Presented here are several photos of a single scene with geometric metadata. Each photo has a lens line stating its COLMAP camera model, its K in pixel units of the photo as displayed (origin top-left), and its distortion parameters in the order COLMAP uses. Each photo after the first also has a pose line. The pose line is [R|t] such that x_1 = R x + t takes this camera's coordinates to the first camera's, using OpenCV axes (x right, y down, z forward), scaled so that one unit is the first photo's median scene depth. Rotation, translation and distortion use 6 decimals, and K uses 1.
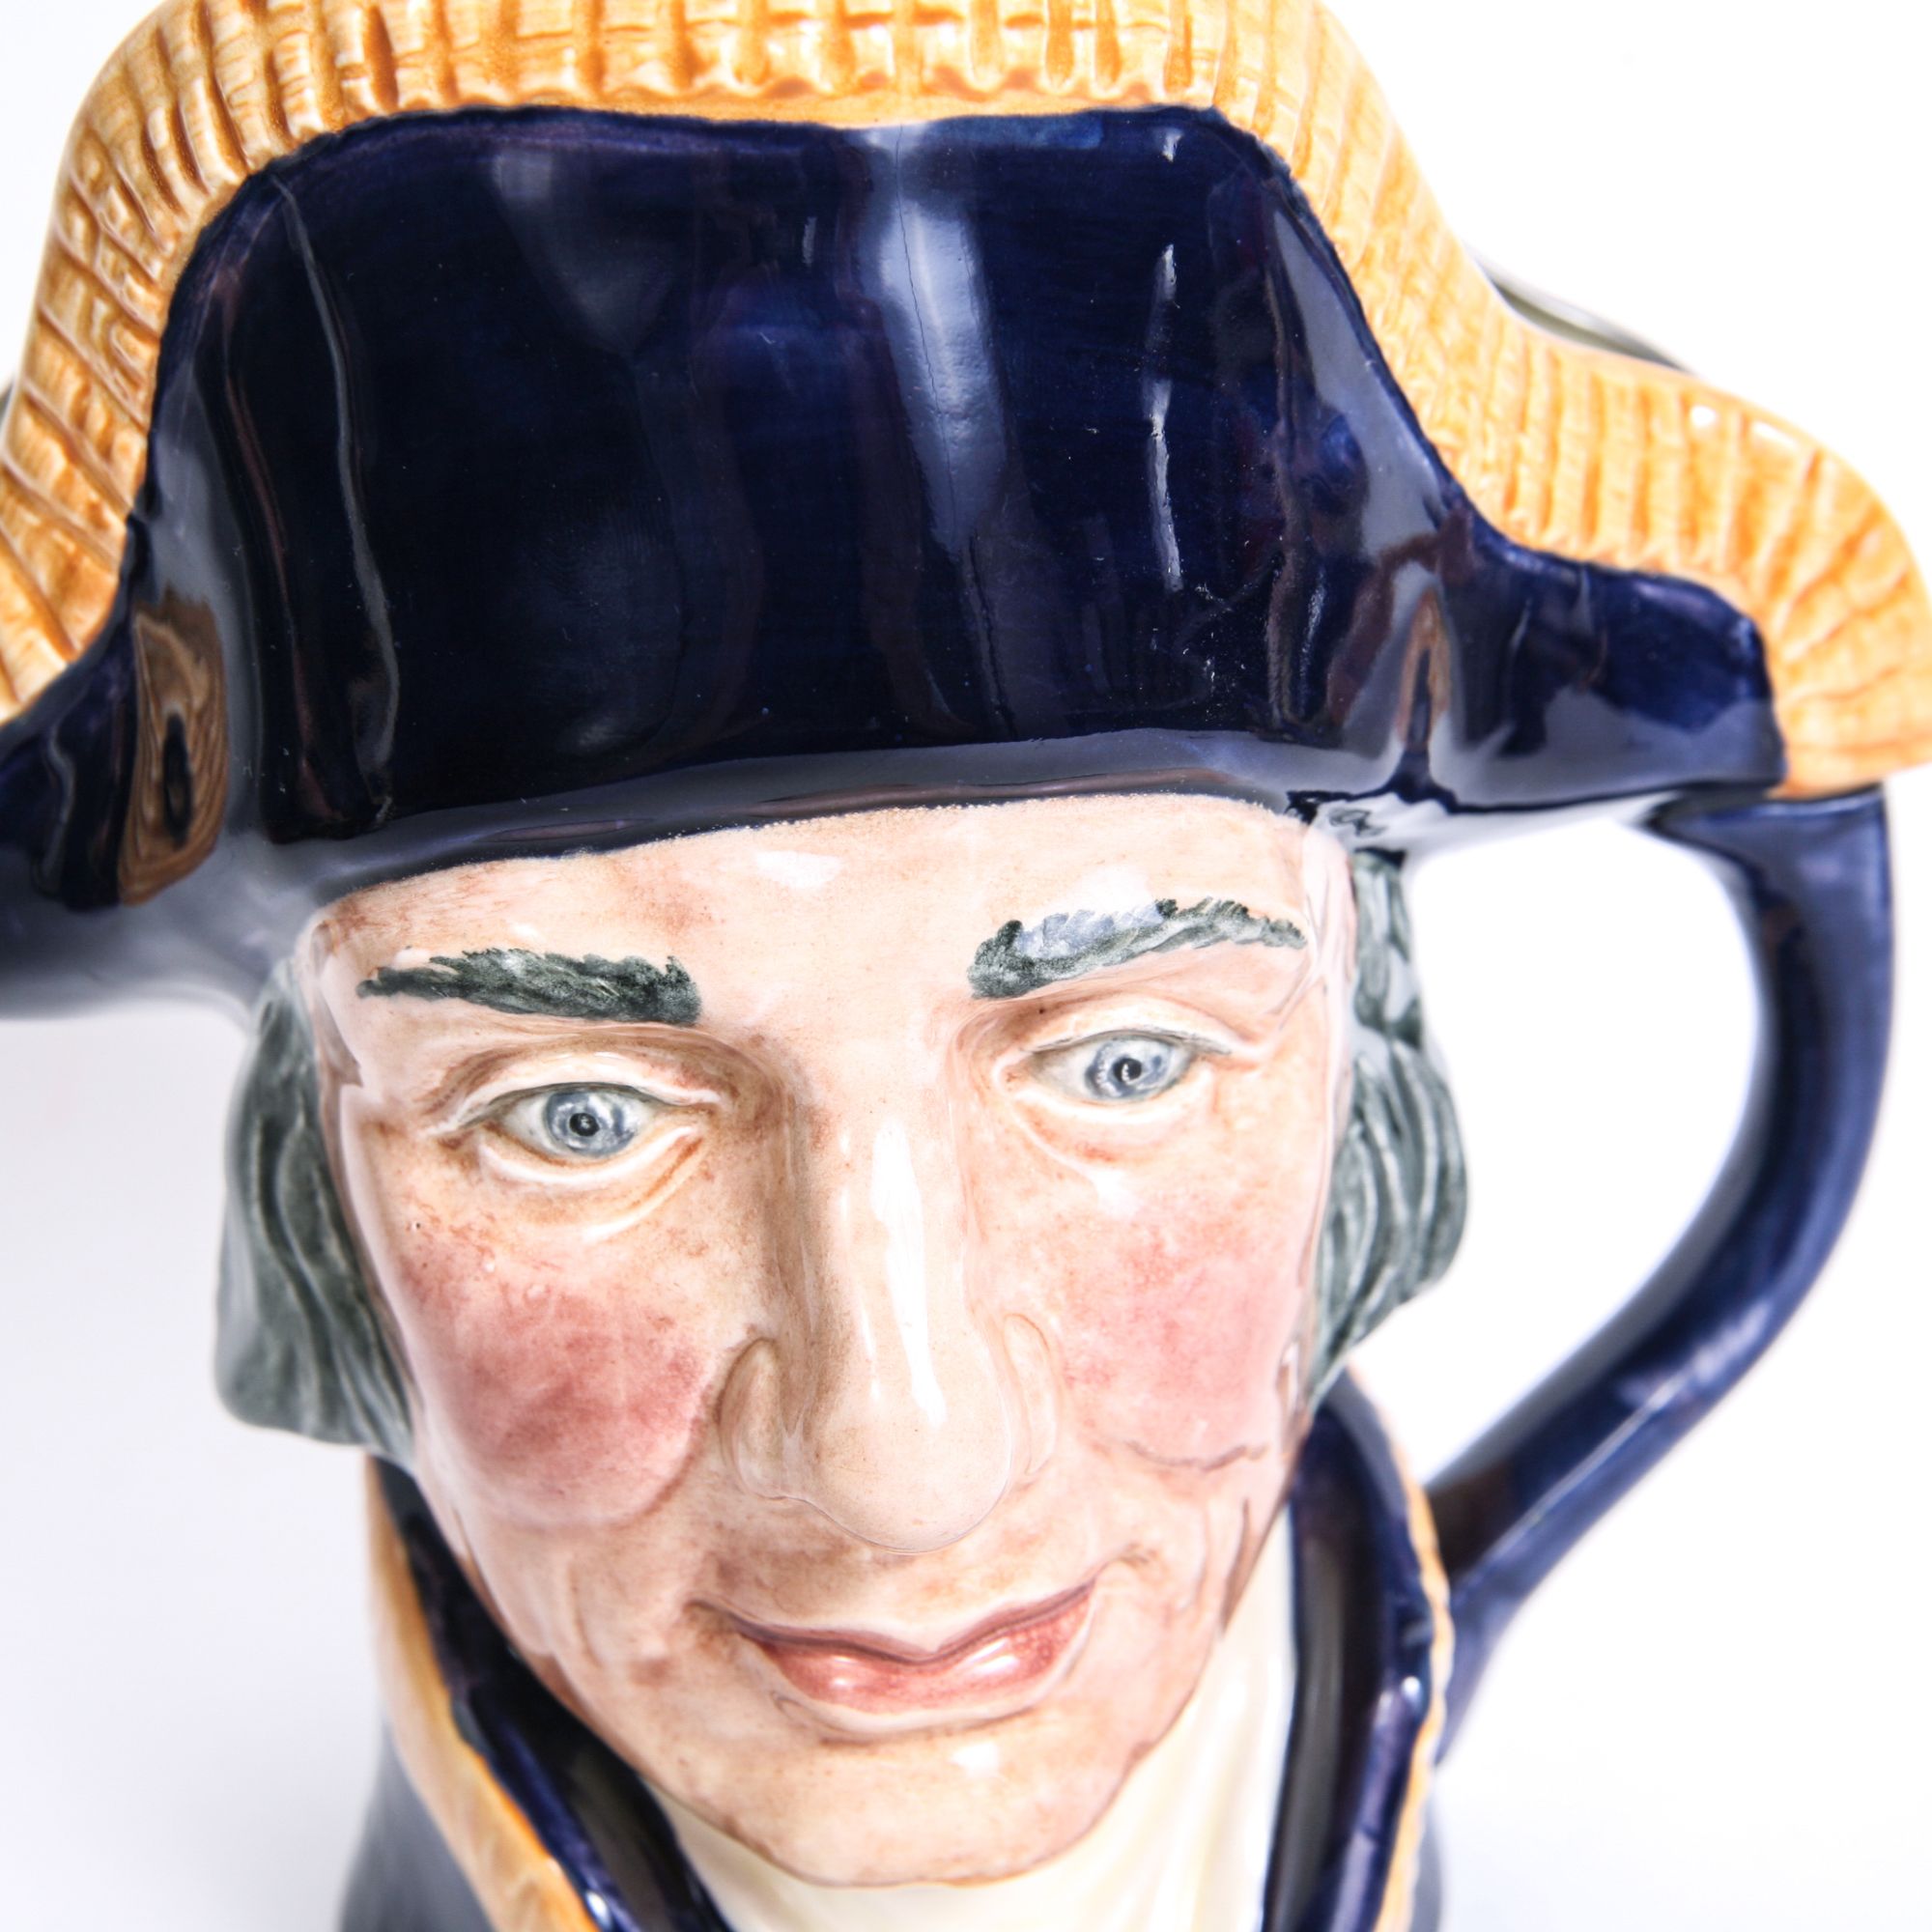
lens RADIAL K [[3791.4, 0, 966.0], [0, 3791.4, 966.0], [0, 0, 1]] dist [-0.053030, 0.198370]
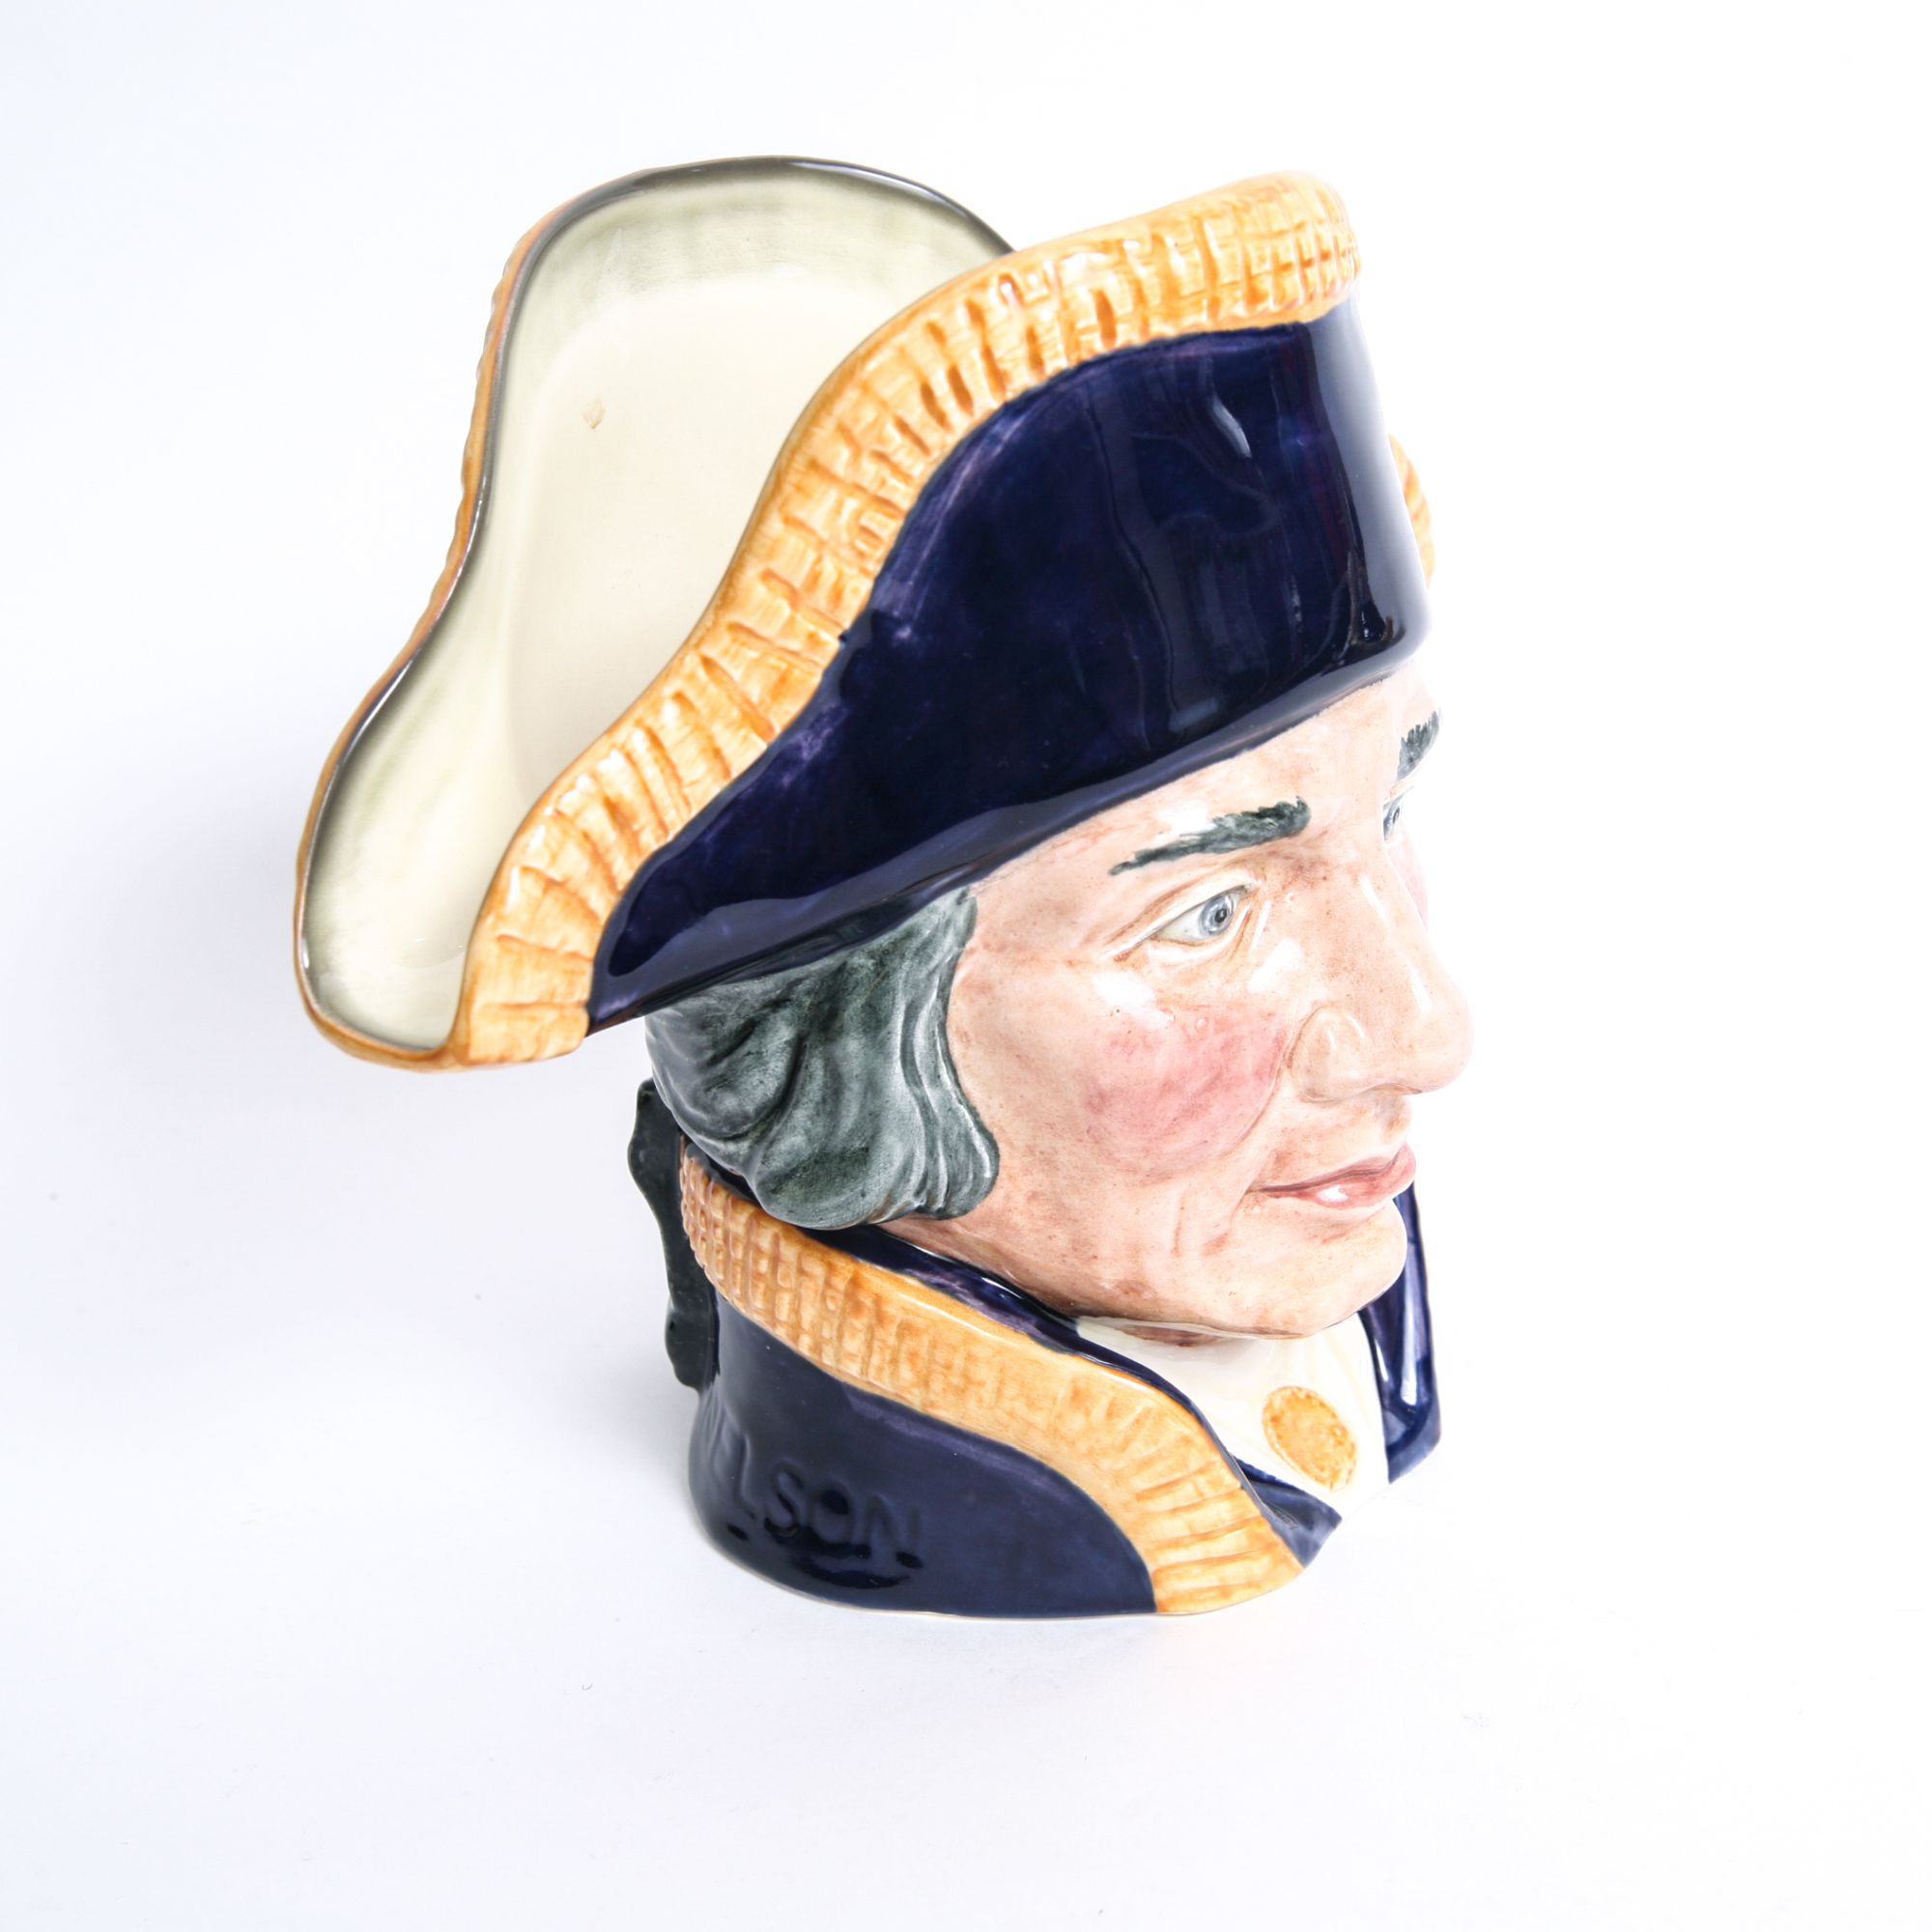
lens RADIAL K [[3360.6, 0, 966.0], [0, 3360.6, 966.0], [0, 0, 1]] dist [-0.039232, -0.032868]
pose [[0.724514, -0.260428, 0.638167, -1.165581], [0.260158, 0.960712, 0.096696, -0.113825], [-0.638277, 0.095967, 0.763802, -0.088685]]
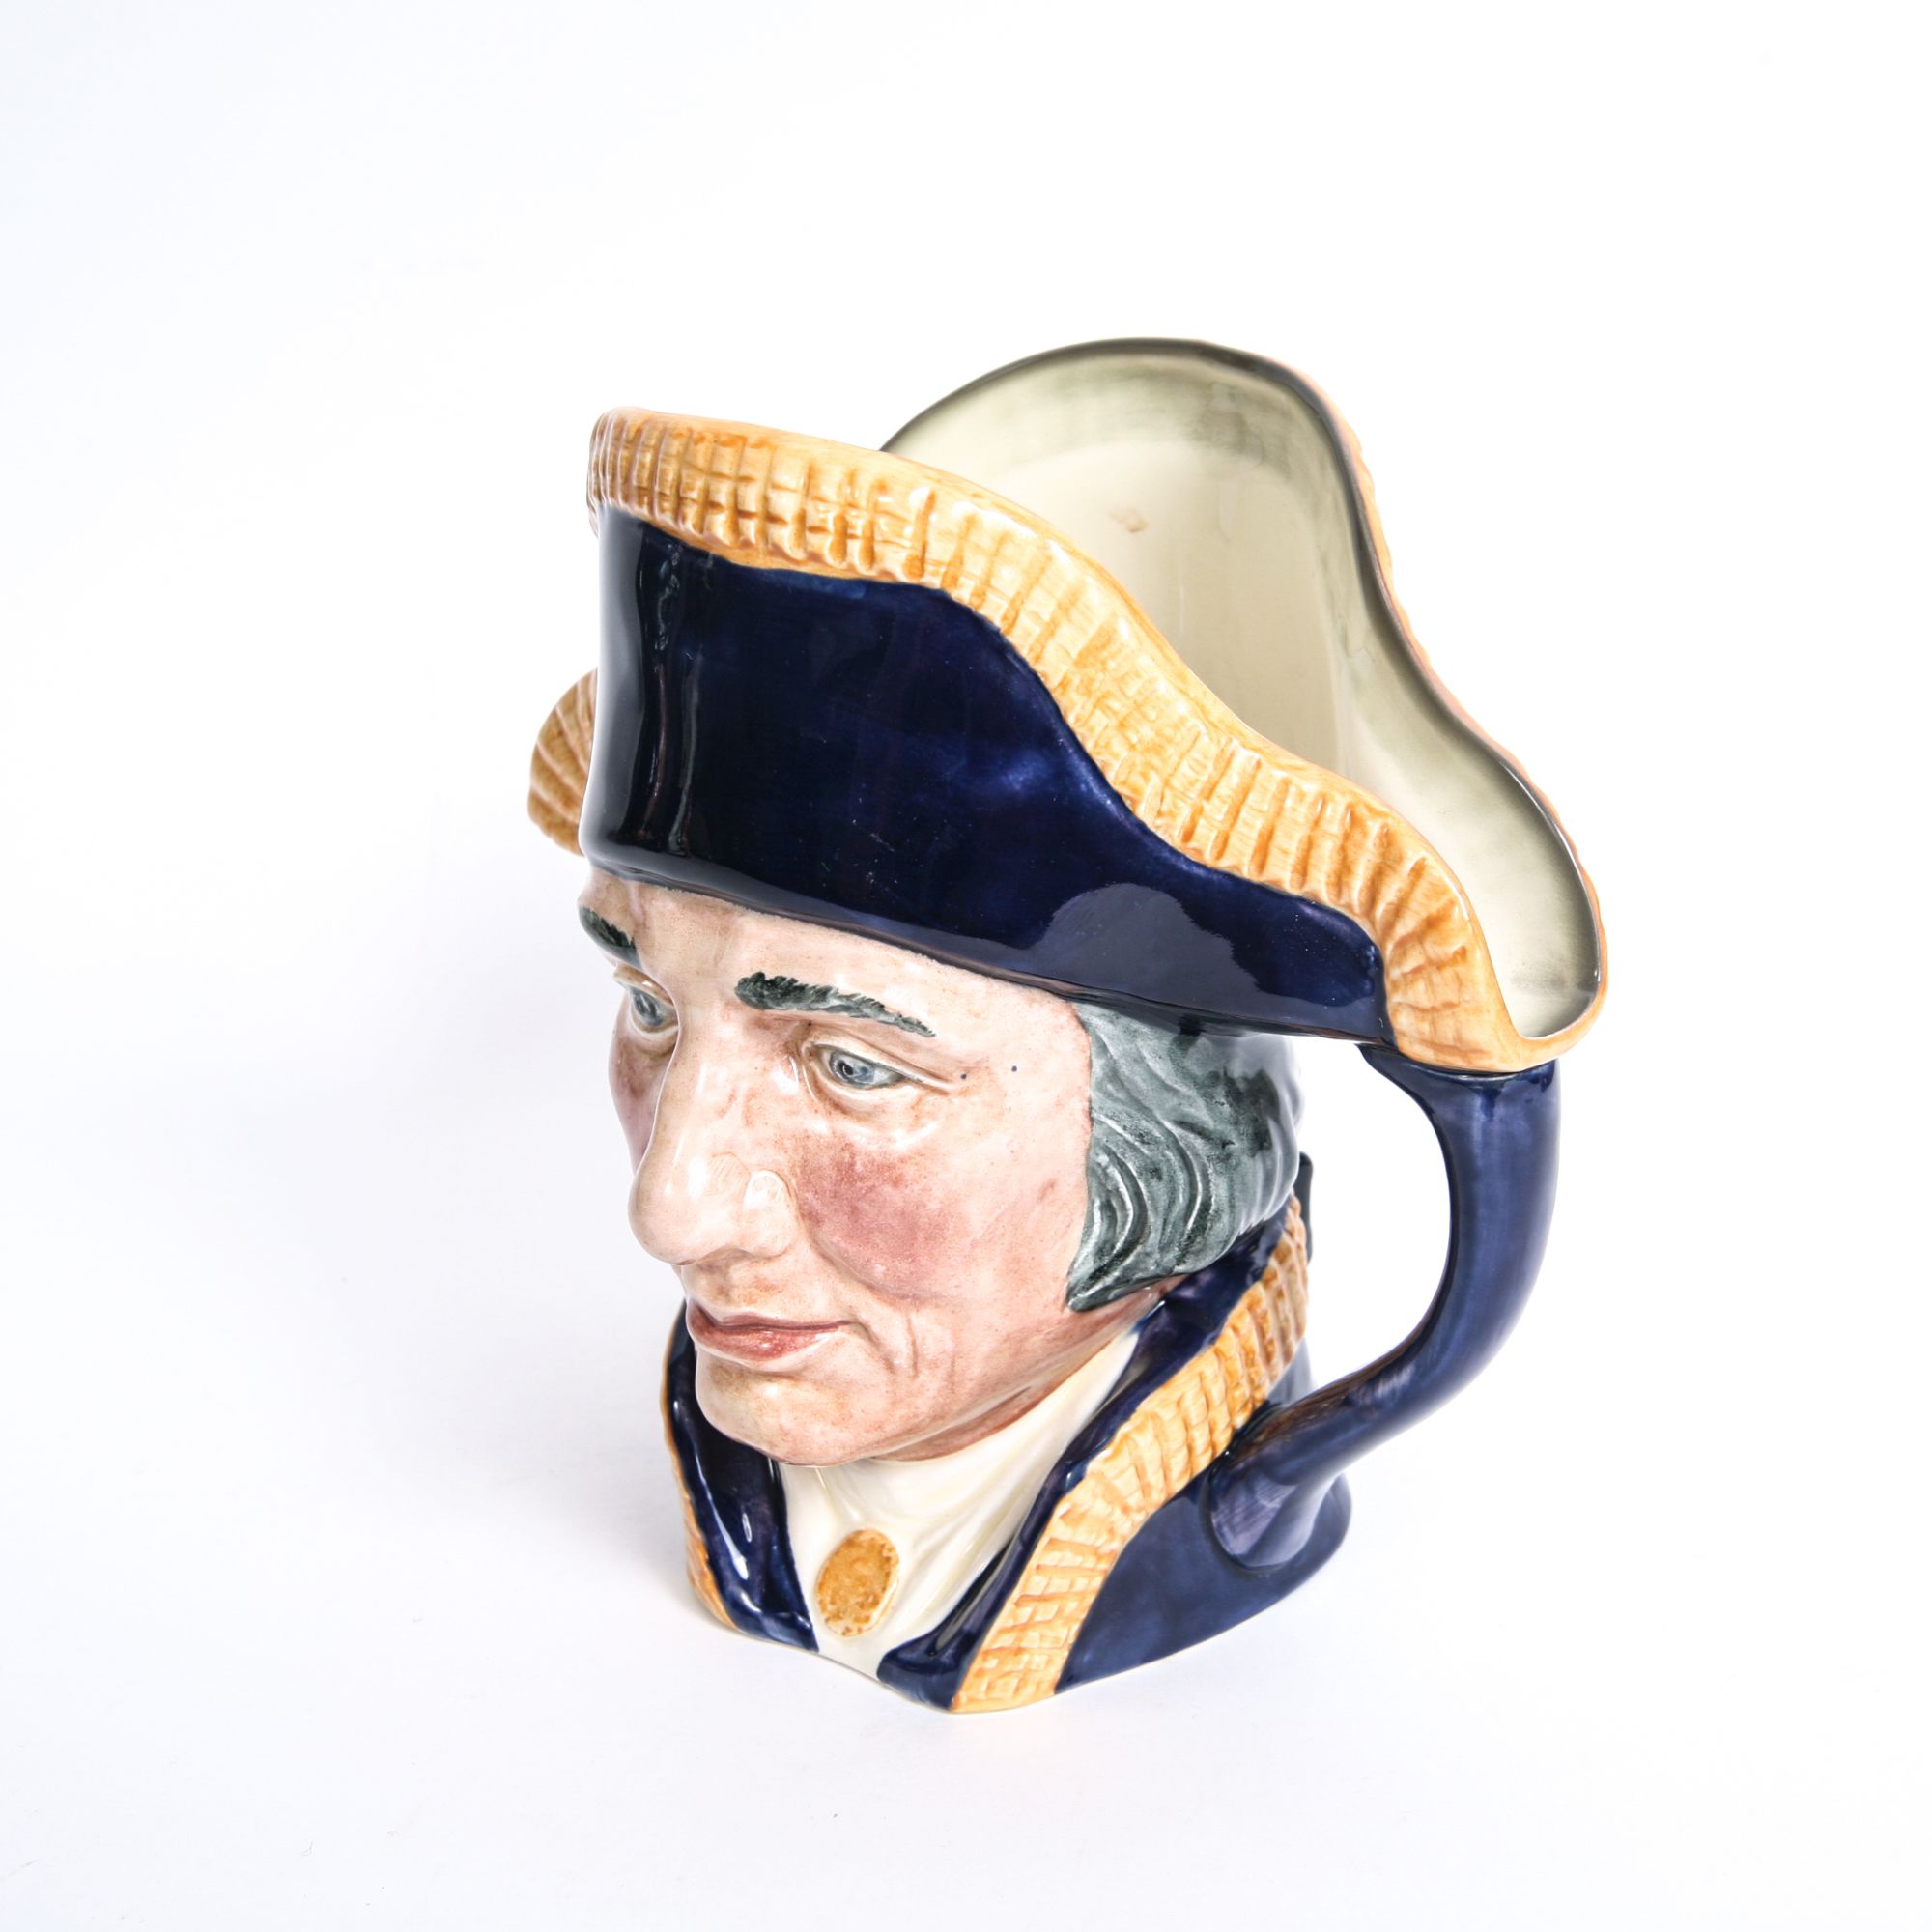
lens RADIAL K [[3237.9, 0, 1316.2], [0, 3237.9, 968.4], [0, 0, 1]] dist [-0.002633, -0.668868]
pose [[0.751612, 0.302906, -0.585941, 1.165035], [-0.267375, 0.951978, 0.149159, -0.328072], [0.602984, 0.044556, 0.796508, -0.146709]]
